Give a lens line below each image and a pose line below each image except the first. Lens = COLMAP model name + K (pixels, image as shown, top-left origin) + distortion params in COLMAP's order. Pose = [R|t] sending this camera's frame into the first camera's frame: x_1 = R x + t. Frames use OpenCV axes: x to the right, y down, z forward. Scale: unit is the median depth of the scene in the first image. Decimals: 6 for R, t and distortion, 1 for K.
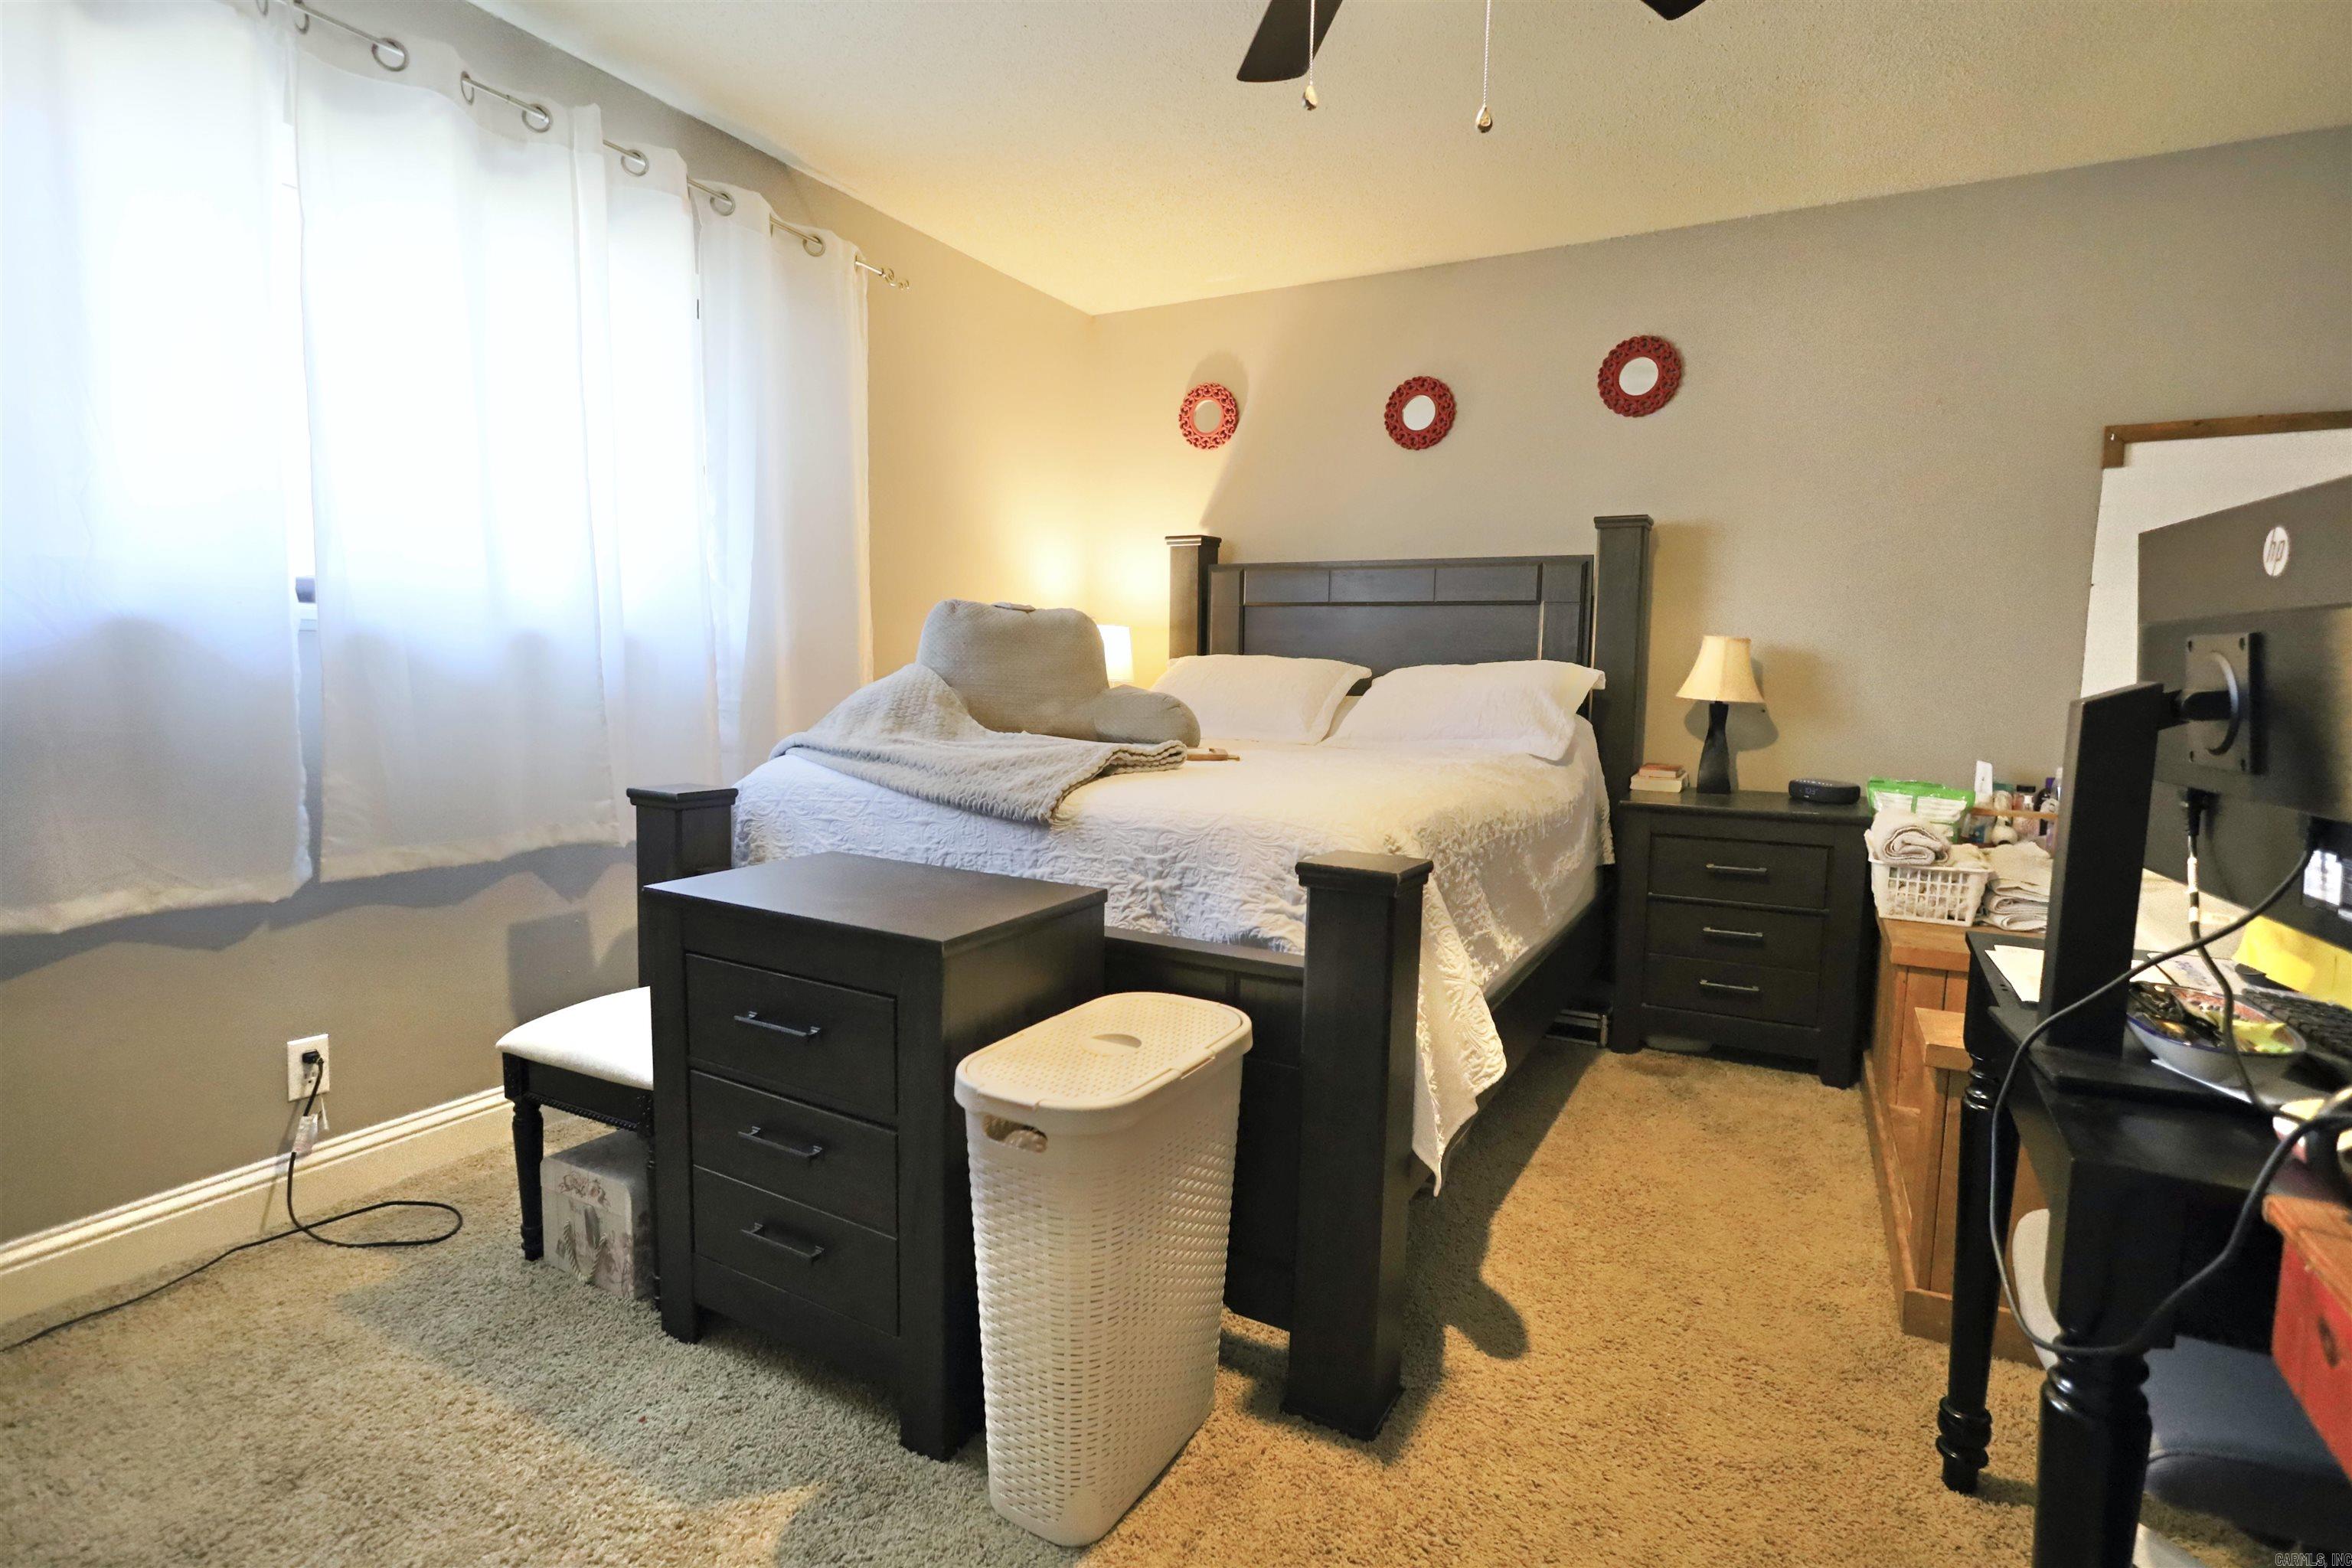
lens RADIAL K [[1149.8, 0, 1176.0], [0, 1149.8, 784.0], [0, 0, 1]] dist [-0.001745, 0.000019]
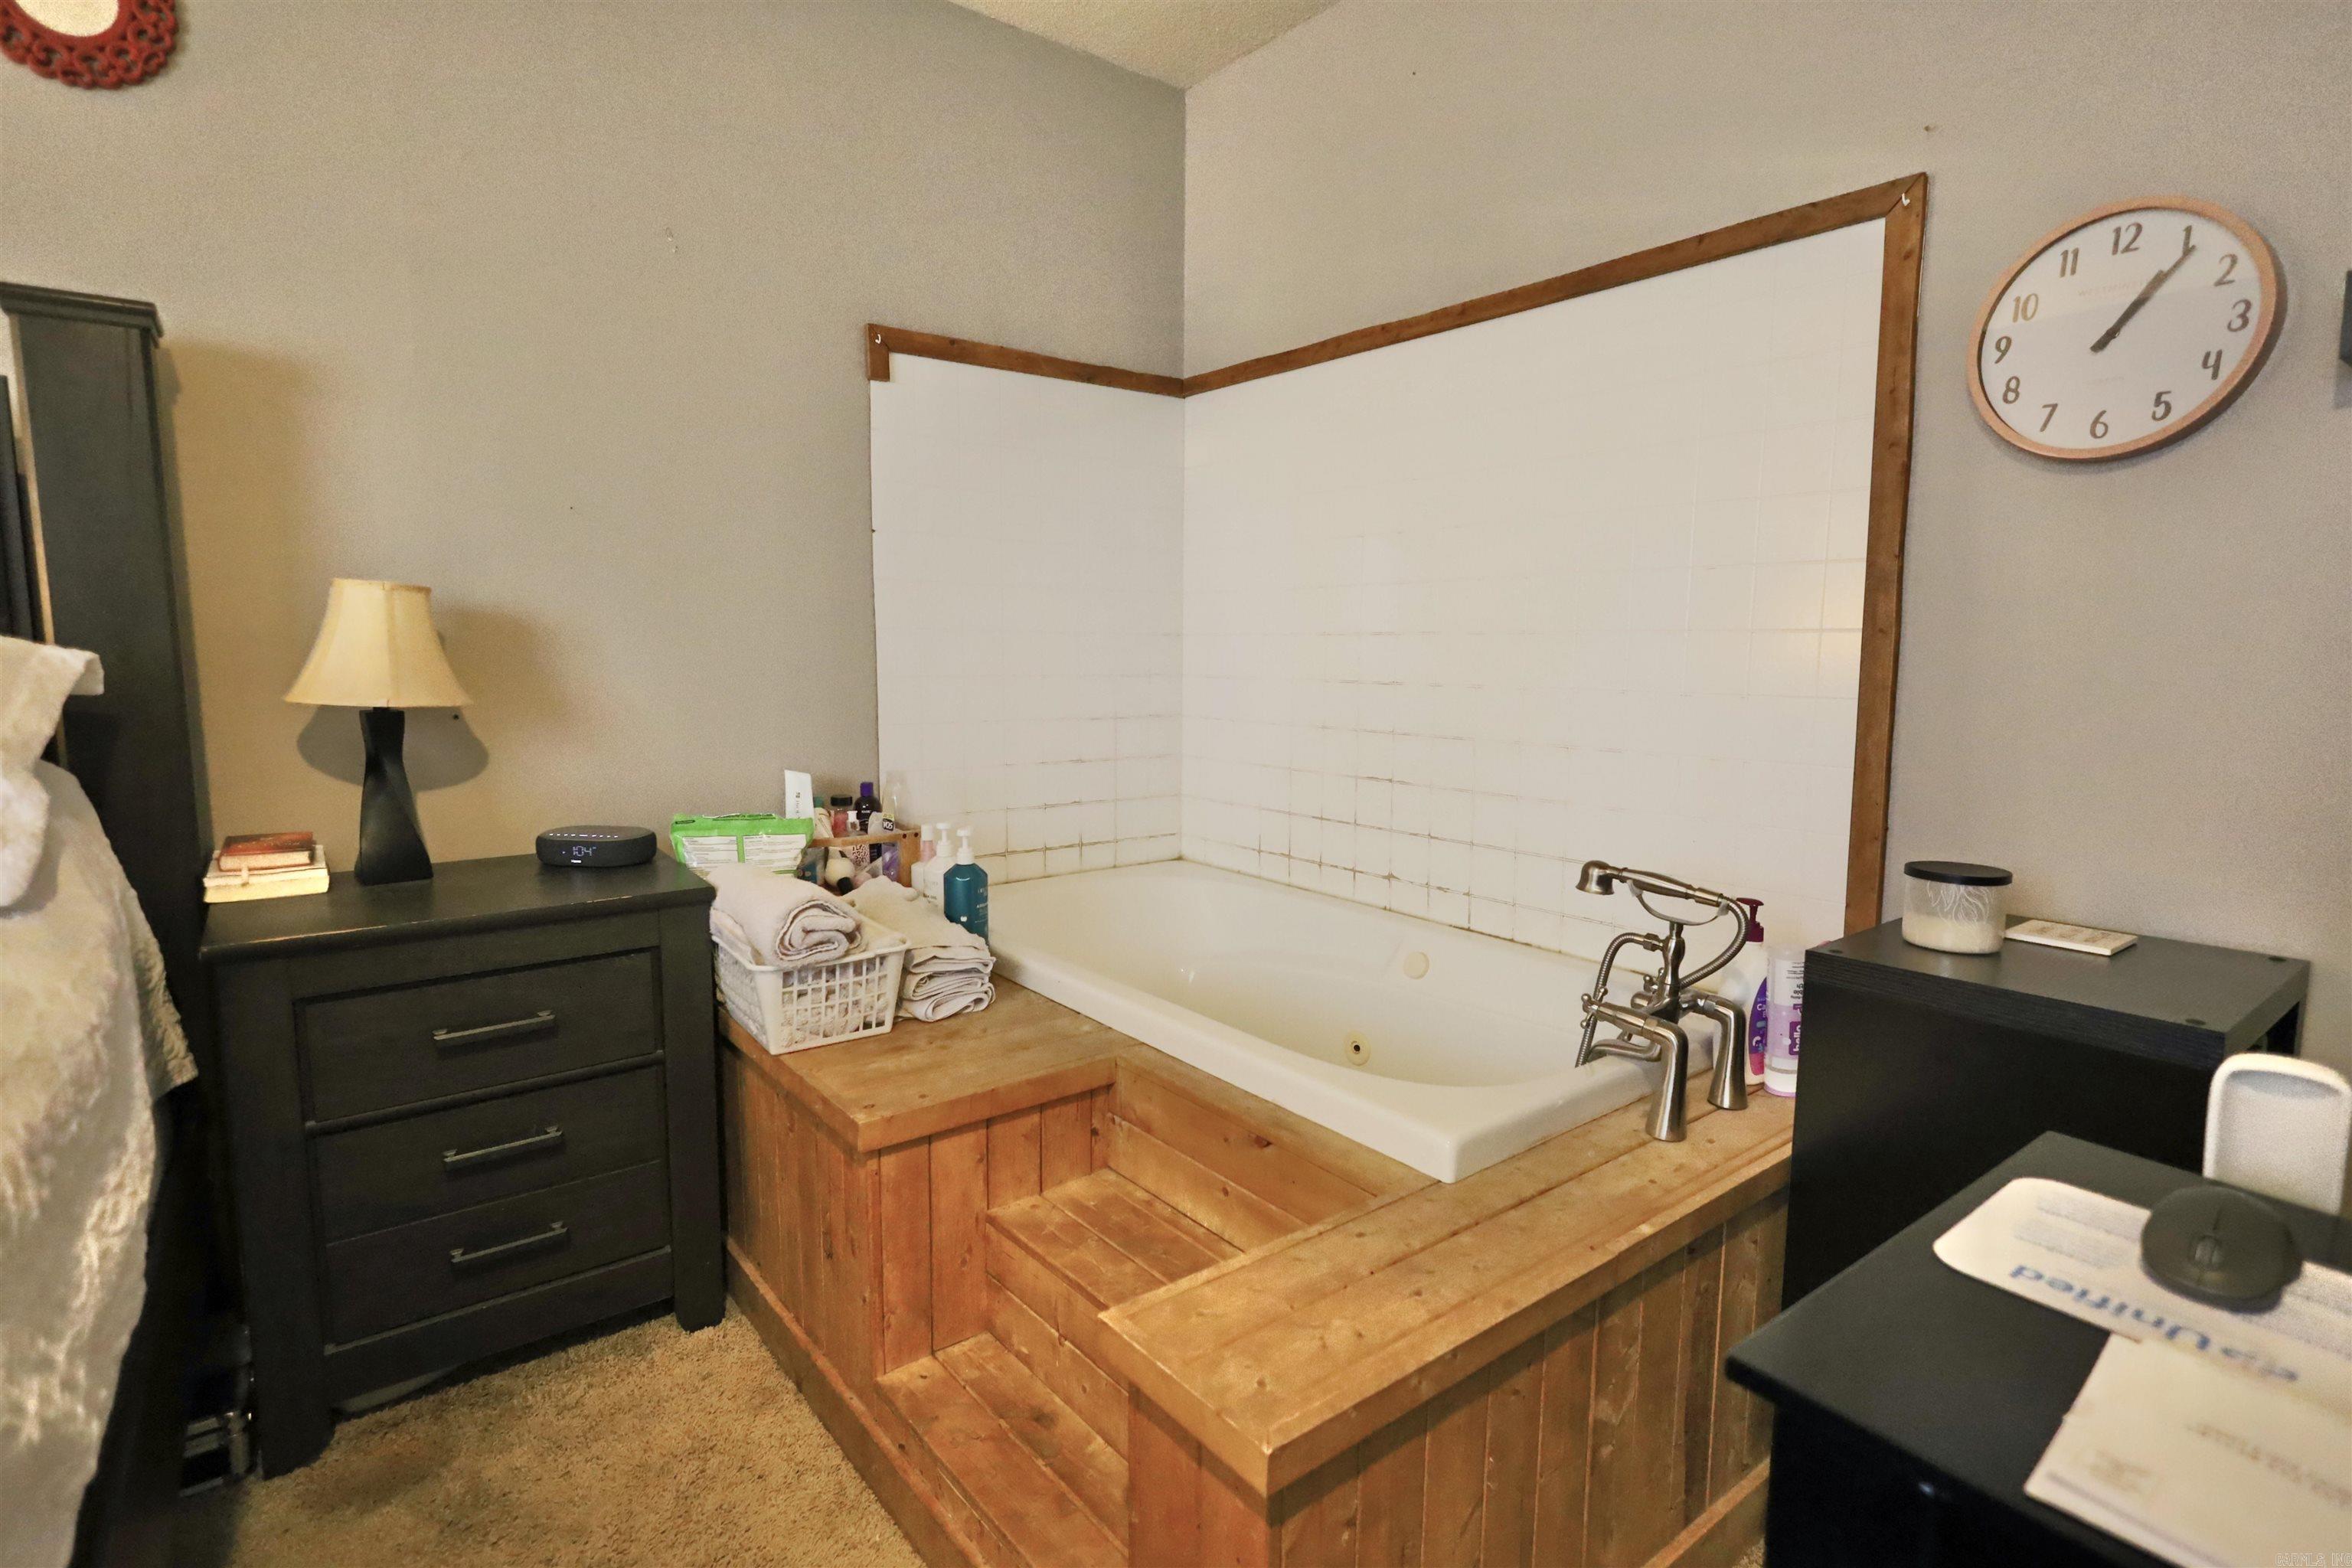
lens RADIAL K [[1149.8, 0, 1176.0], [0, 1149.8, 784.0], [0, 0, 1]] dist [-0.001745, 0.000019]
pose [[0.399257, -0.121043, 0.908814, 0.149505], [0.097895, 0.991208, 0.089011, -0.052122], [-0.911598, 0.053430, 0.407596, 0.498079]]
